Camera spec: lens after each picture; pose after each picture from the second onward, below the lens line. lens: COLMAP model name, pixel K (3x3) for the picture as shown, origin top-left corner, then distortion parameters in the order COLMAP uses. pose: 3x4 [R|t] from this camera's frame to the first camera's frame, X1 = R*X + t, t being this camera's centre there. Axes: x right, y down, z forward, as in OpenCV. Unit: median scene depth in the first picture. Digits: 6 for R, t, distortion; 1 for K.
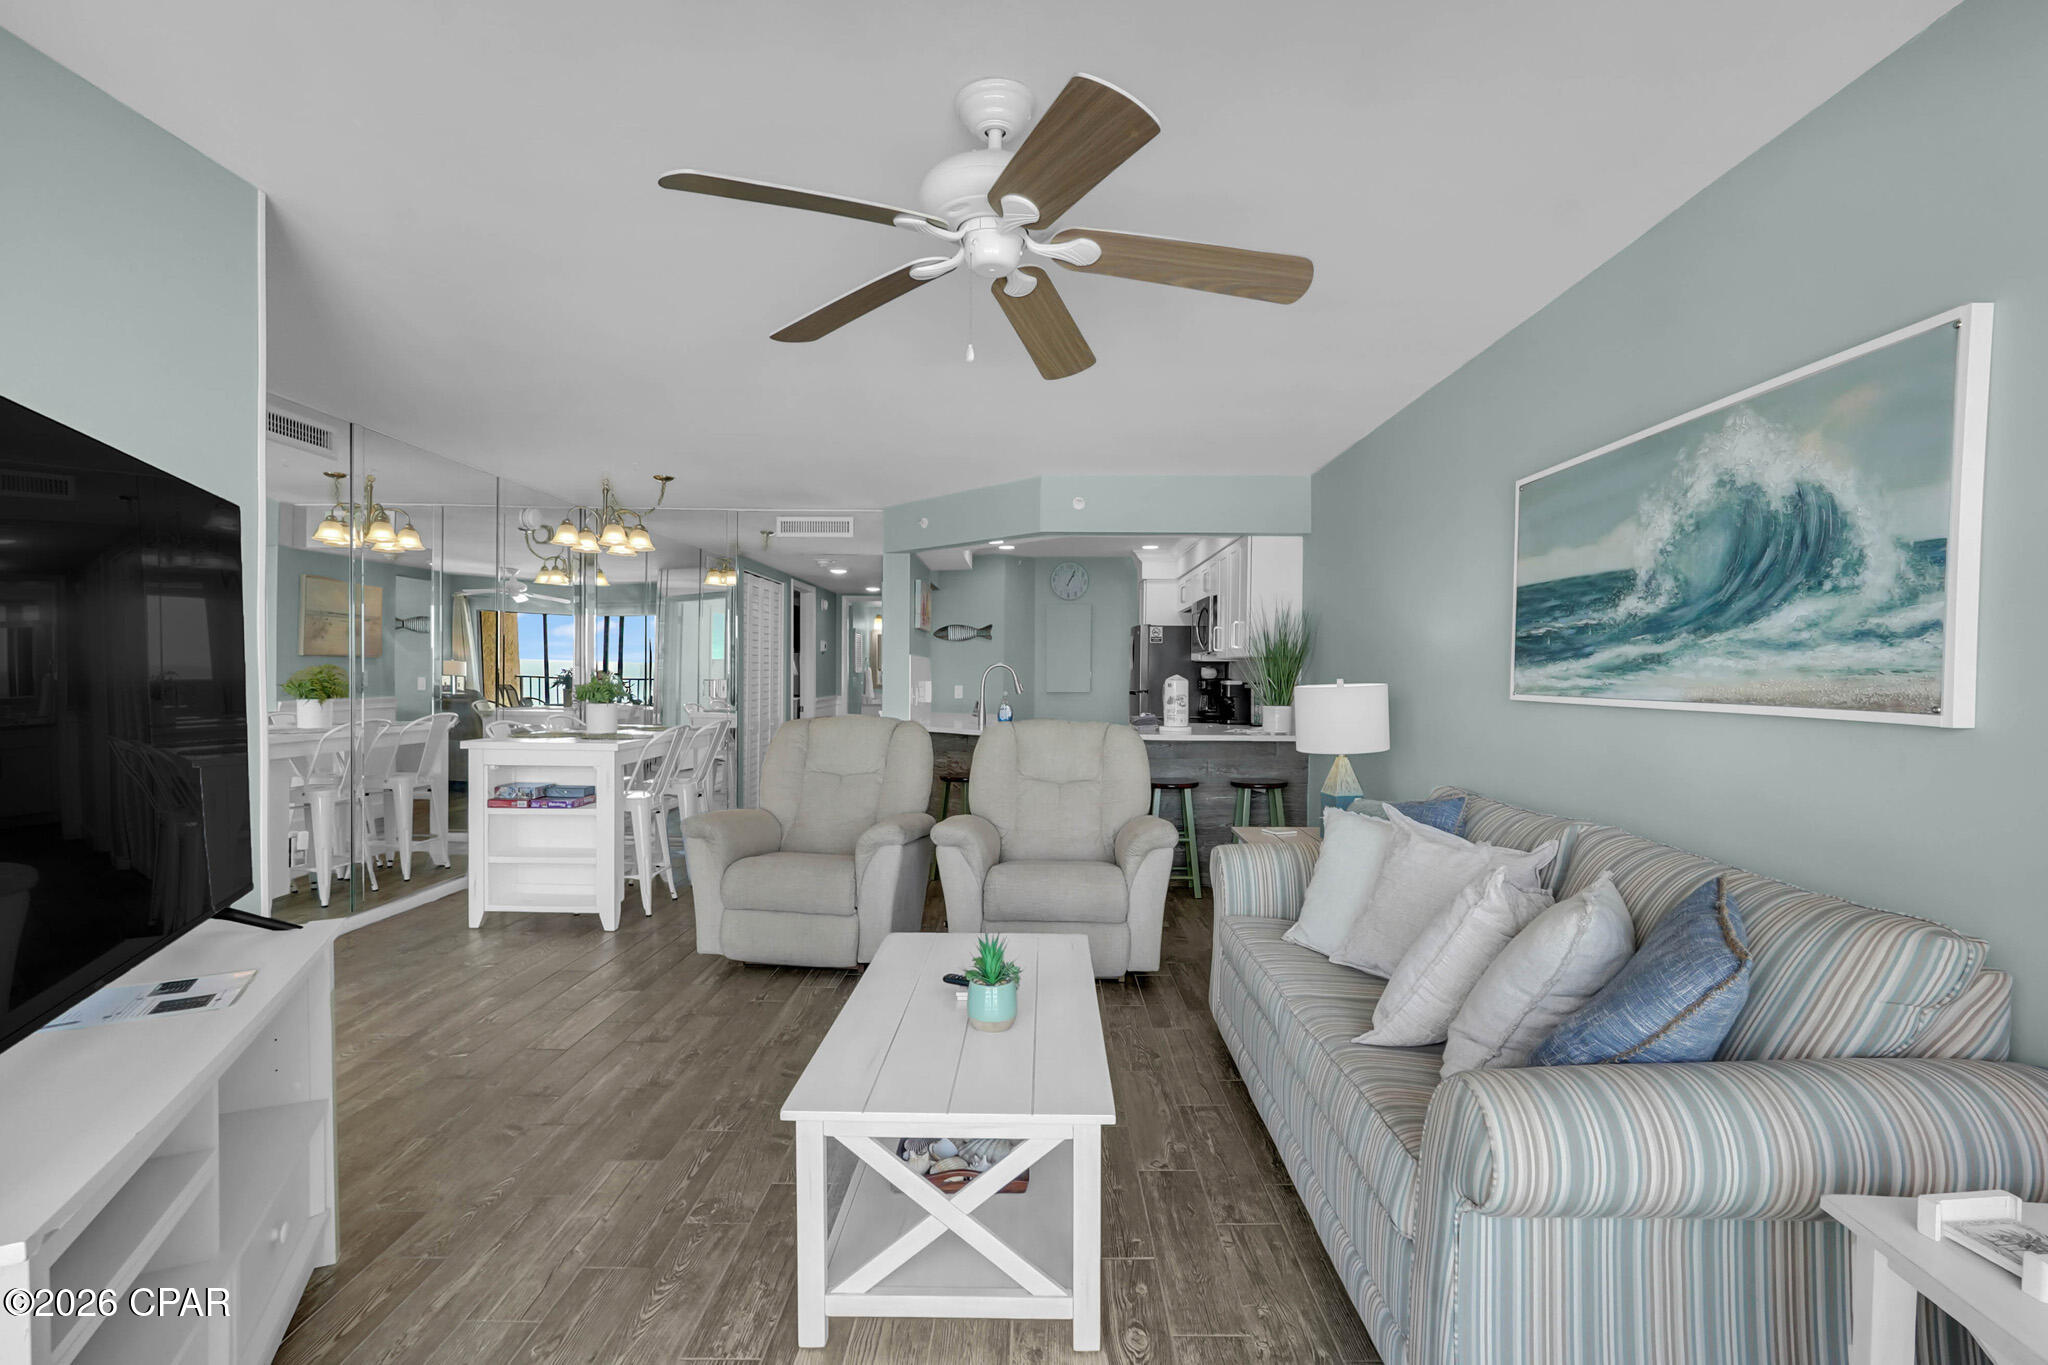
lens RADIAL K [[972.5, 0, 1023.0], [0, 972.5, 687.7], [0, 0, 1]] dist [-0.020414, 0.011547]
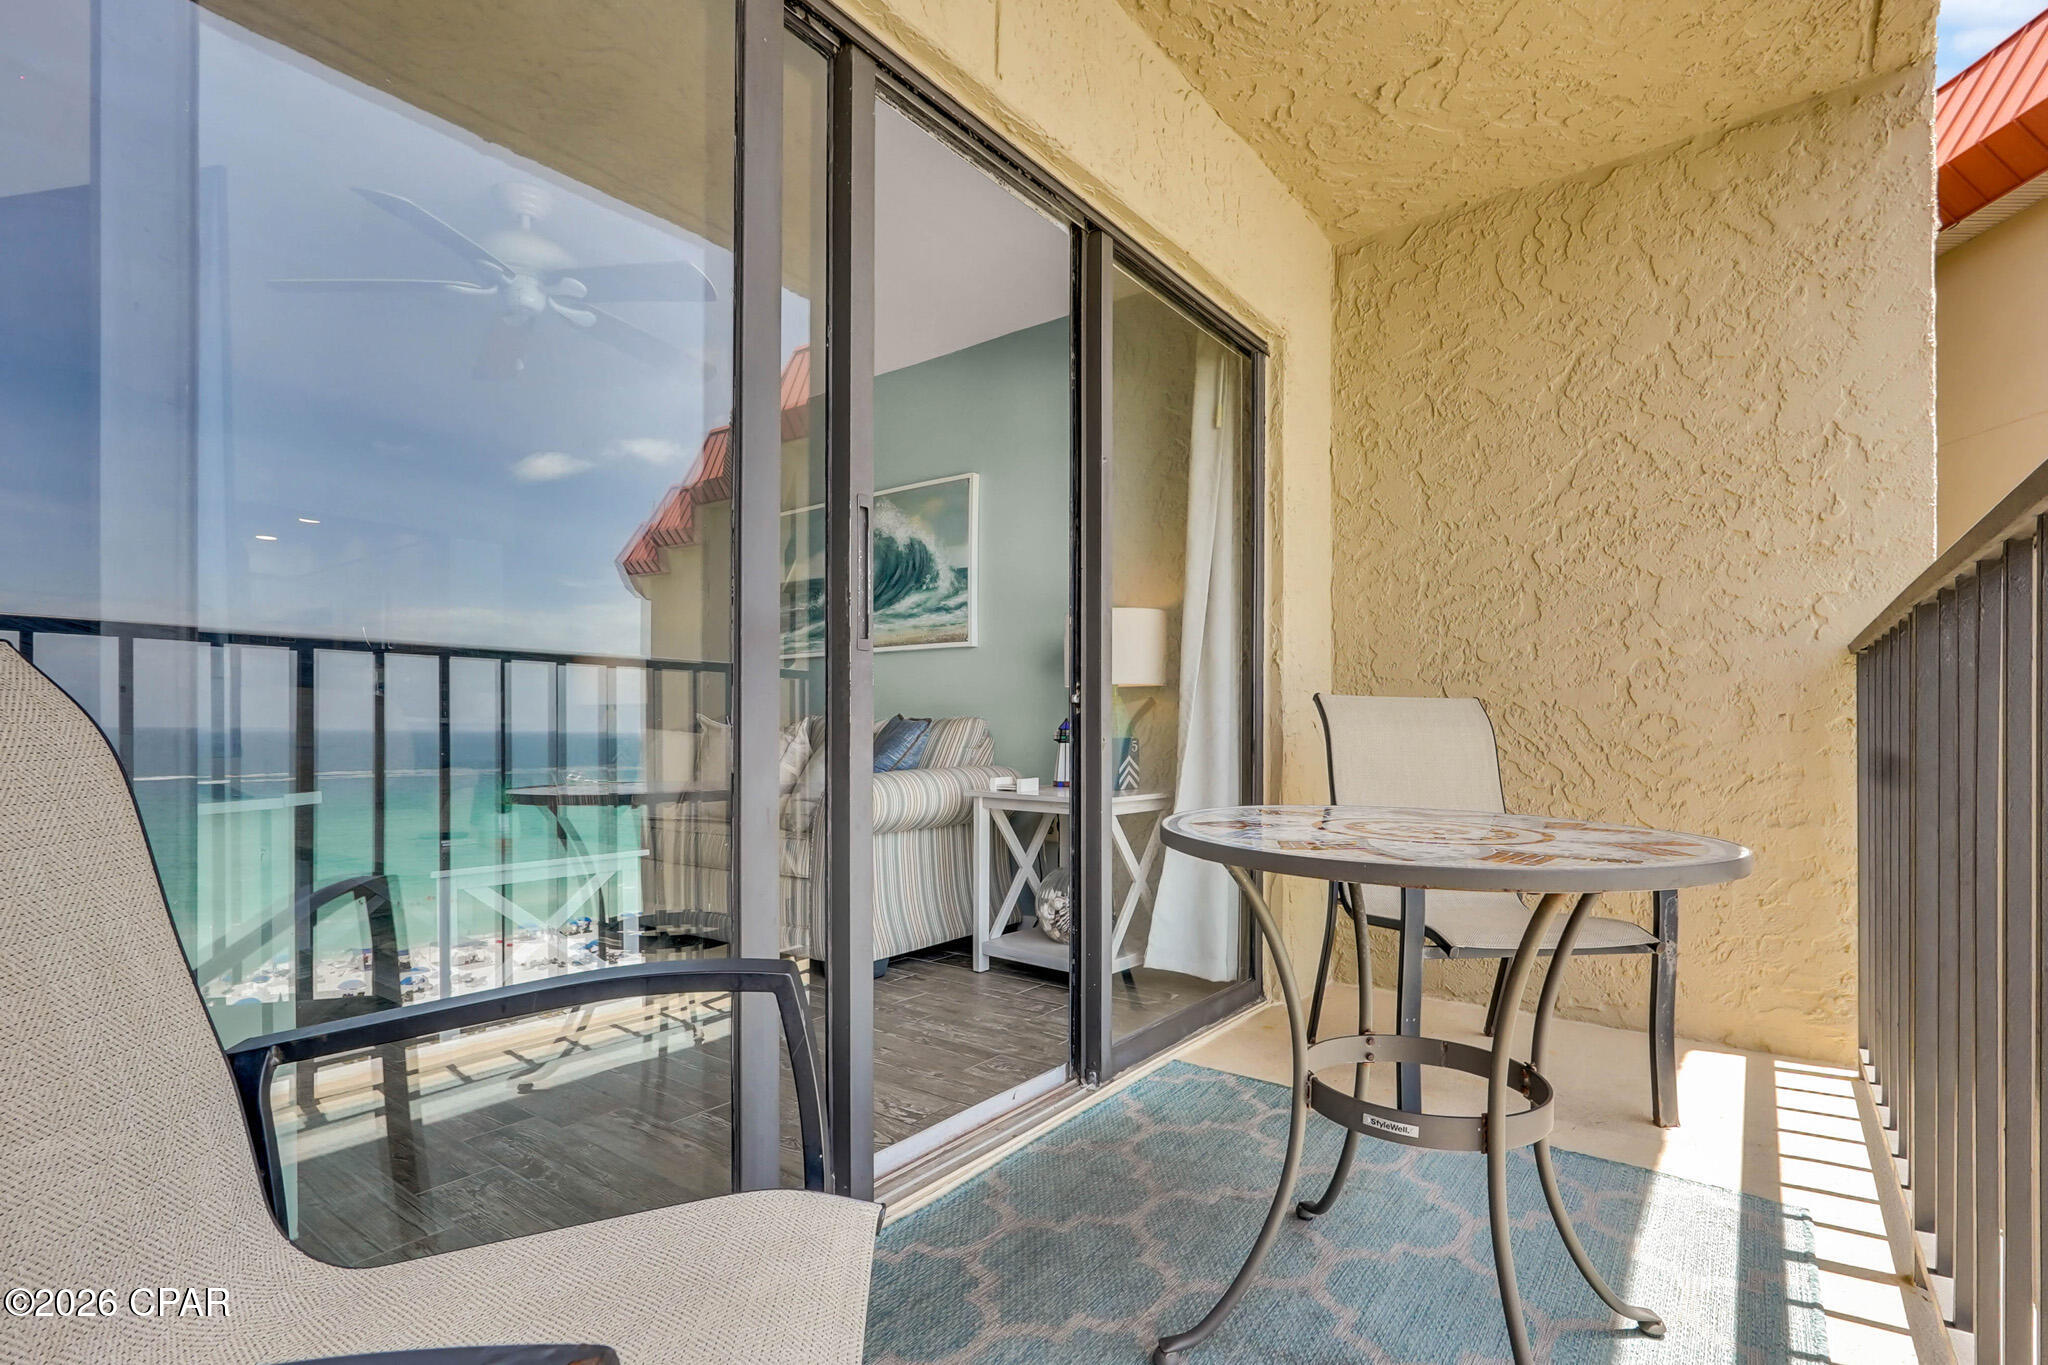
lens RADIAL K [[972.5, 0, 1050.6], [0, 972.5, 723.6], [0, 0, 1]] dist [-0.020414, 0.011547]
pose [[0.584296, -0.002510, 0.811537, -0.747409], [0.019351, 0.999754, -0.010840, 0.222600], [-0.811310, 0.022038, 0.584201, -0.481050]]
